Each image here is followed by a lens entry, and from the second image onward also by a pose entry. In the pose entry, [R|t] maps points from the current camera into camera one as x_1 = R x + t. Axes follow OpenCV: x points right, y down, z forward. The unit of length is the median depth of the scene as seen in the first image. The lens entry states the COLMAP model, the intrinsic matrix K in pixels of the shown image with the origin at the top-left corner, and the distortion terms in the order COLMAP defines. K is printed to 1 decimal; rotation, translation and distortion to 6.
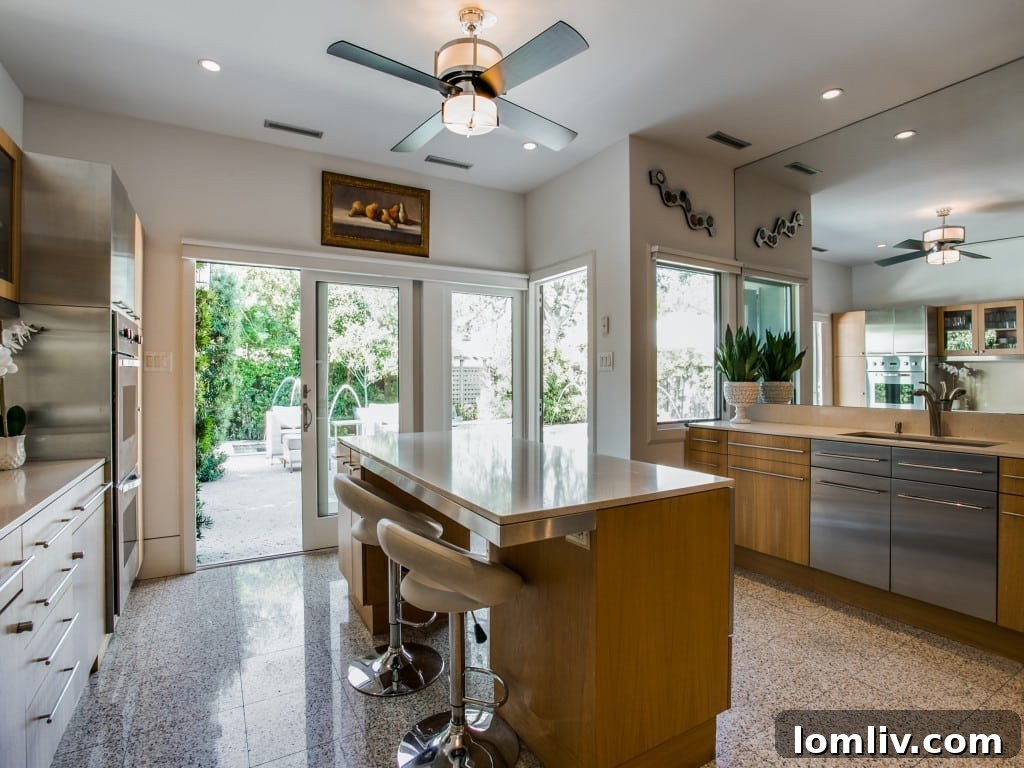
lens RADIAL K [[554.2, 0, 512.0], [0, 554.2, 384.0], [0, 0, 1]] dist [-0.046560, 0.000286]
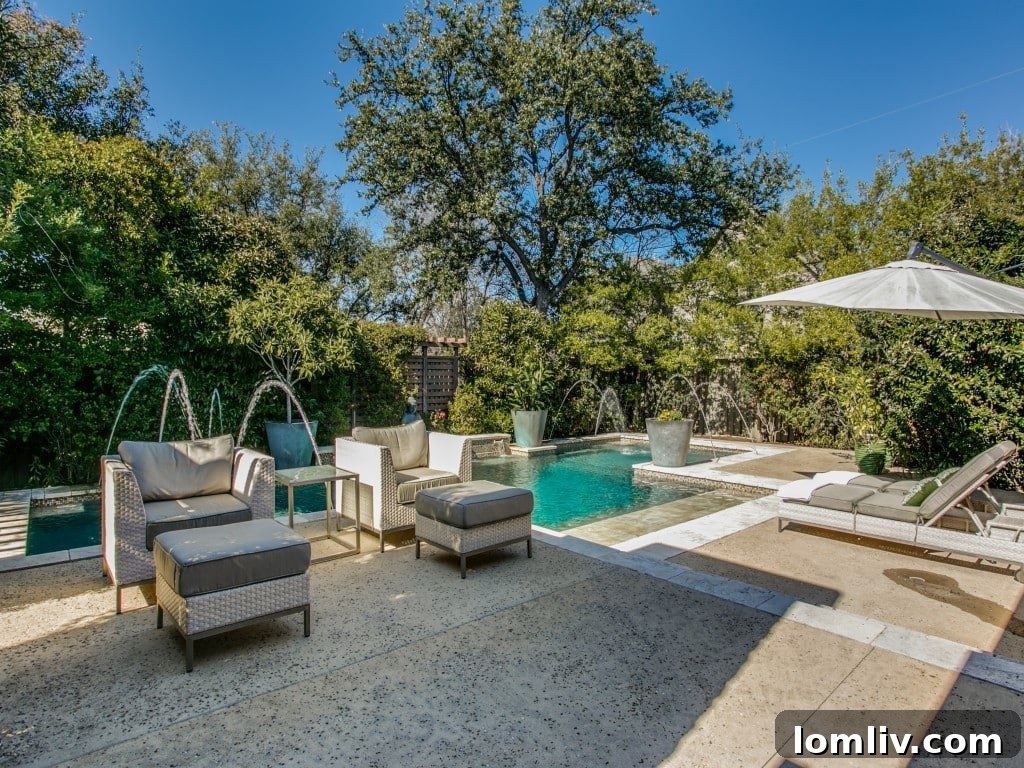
lens RADIAL K [[554.2, 0, 512.0], [0, 554.2, 384.0], [0, 0, 1]] dist [-0.046560, 0.000286]
pose [[0.975352, -0.000583, 0.220654, -0.169142], [0.000099, 0.999998, 0.002208, 0.000618], [-0.220655, -0.002132, 0.975350, 0.386240]]
